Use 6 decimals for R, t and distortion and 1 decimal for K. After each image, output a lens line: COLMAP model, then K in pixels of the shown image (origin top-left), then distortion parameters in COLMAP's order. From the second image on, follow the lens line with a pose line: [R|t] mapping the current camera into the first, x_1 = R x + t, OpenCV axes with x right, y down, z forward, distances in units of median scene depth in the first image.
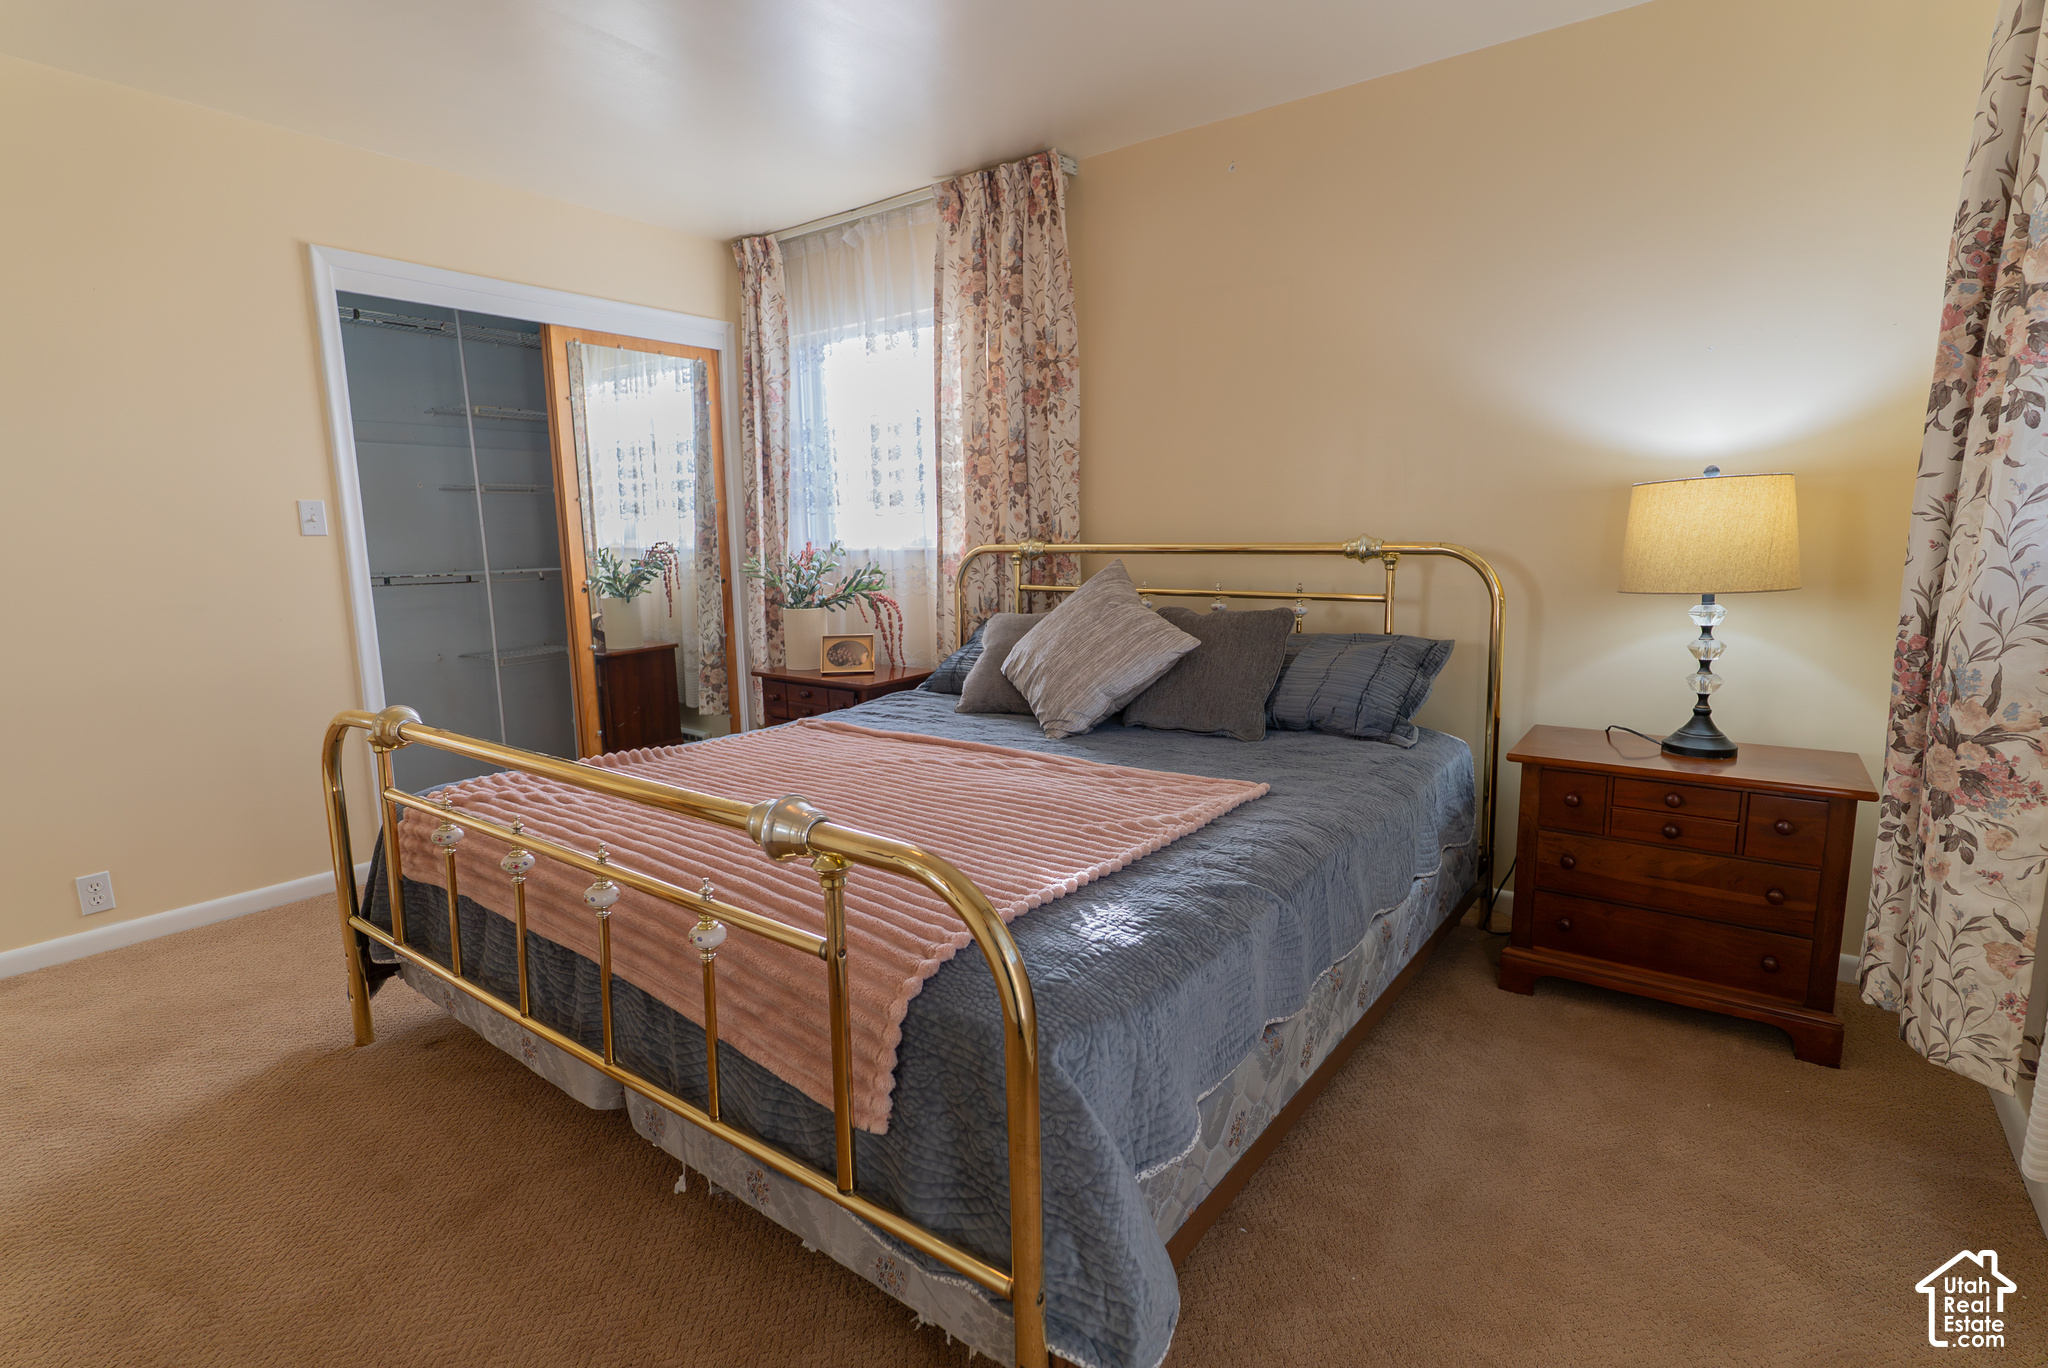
lens RADIAL K [[991.9, 0, 1022.4], [0, 991.9, 681.1], [0, 0, 1]] dist [-0.002833, -0.005928]
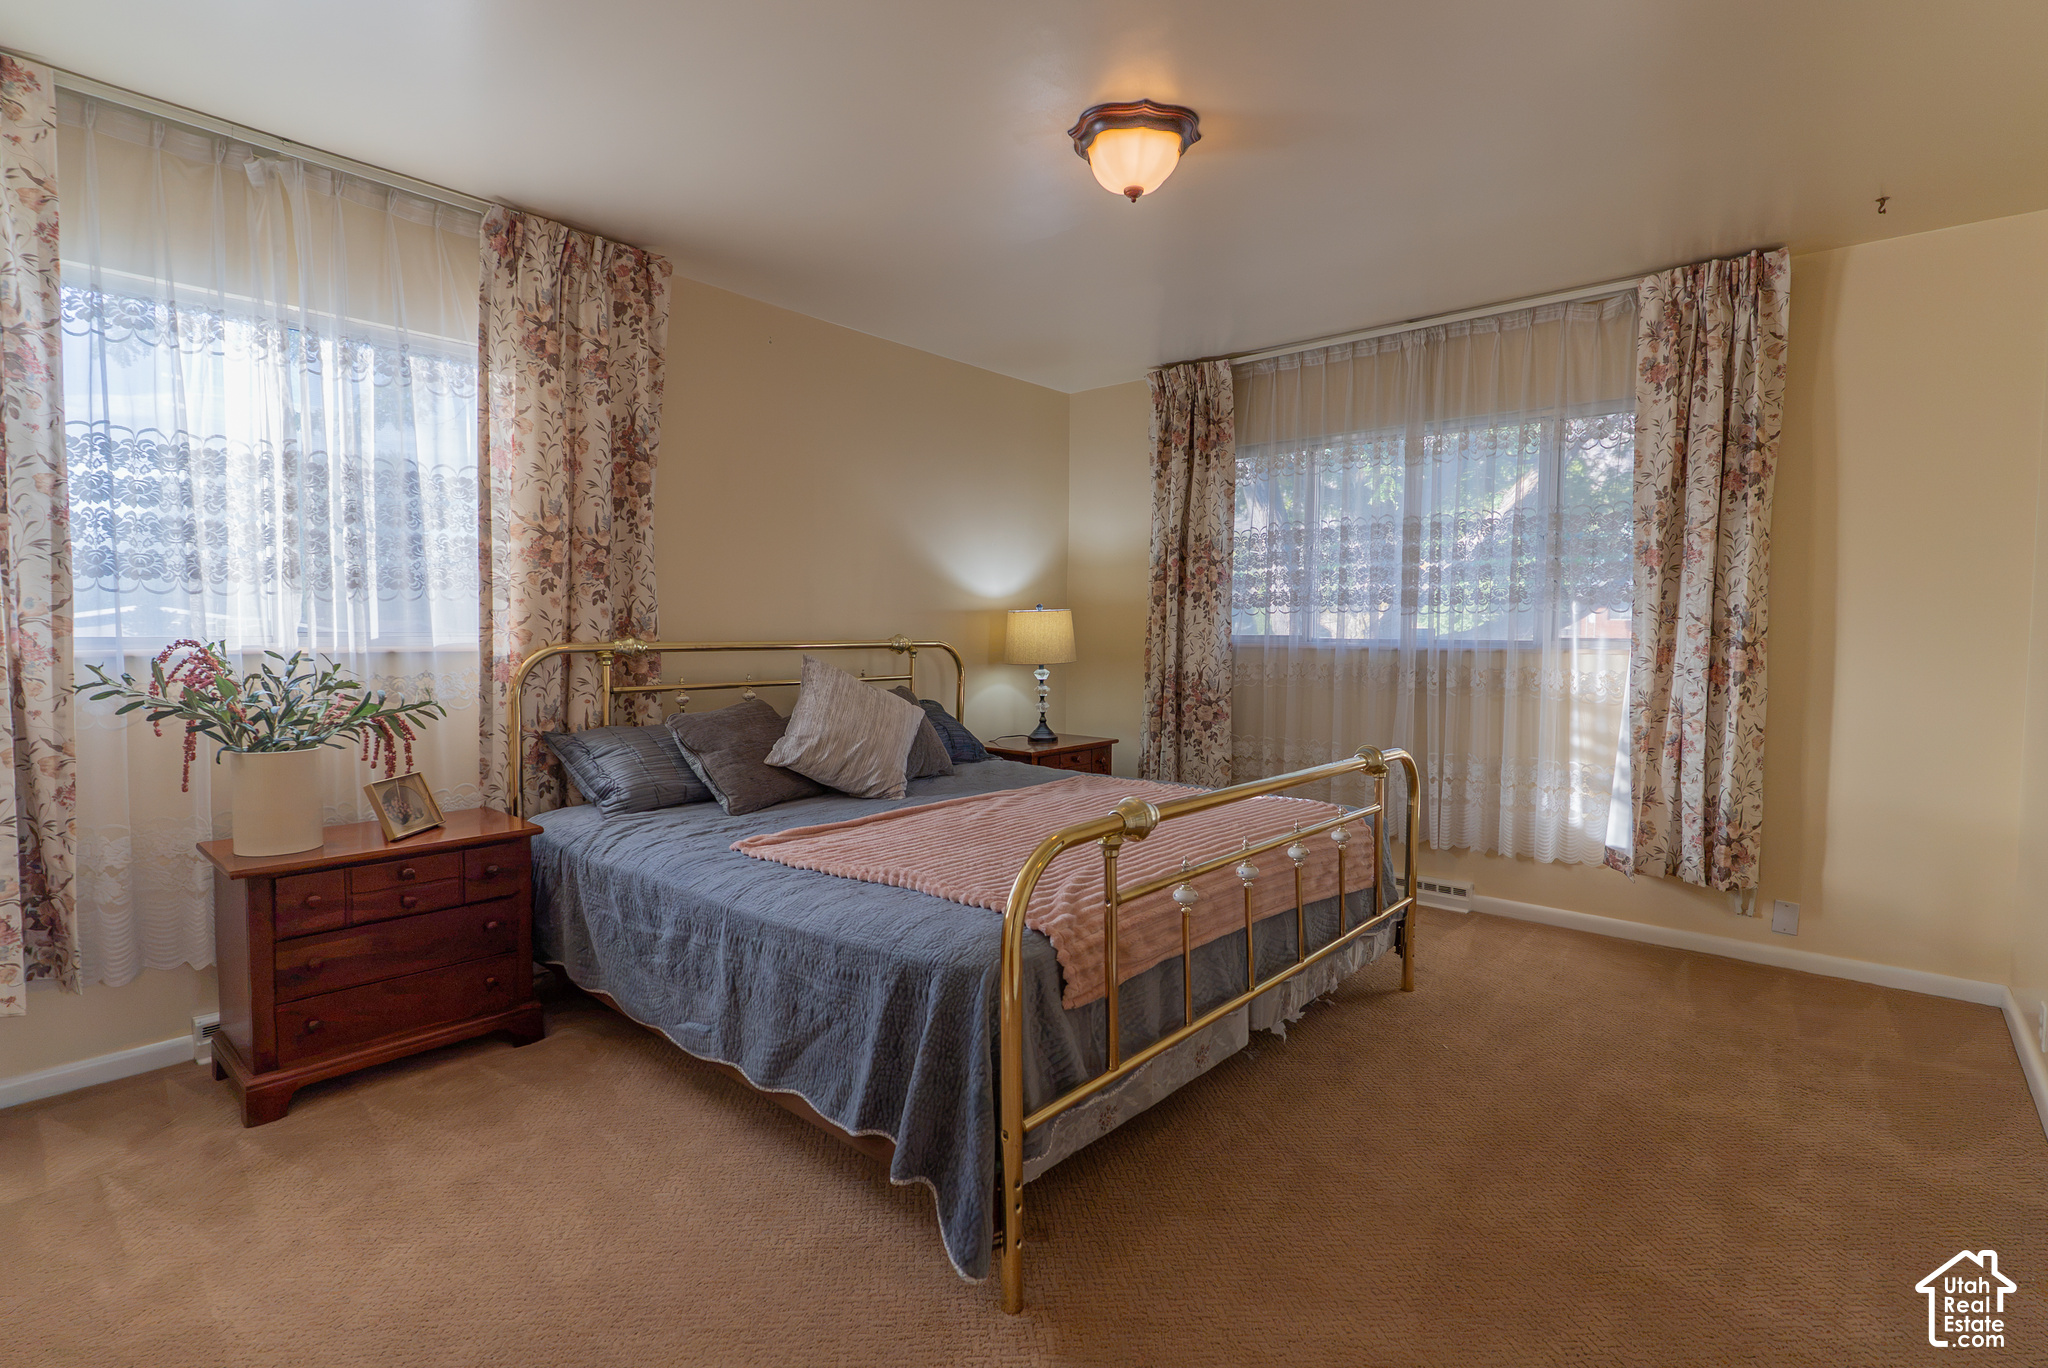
lens RADIAL K [[991.9, 0, 1023.3], [0, 991.9, 682.5], [0, 0, 1]] dist [-0.002833, -0.005928]
pose [[0.052540, -0.034749, 0.998014, -0.862675], [0.147490, 0.988704, 0.026660, -0.068694], [-0.987667, 0.145796, 0.057072, 0.565243]]
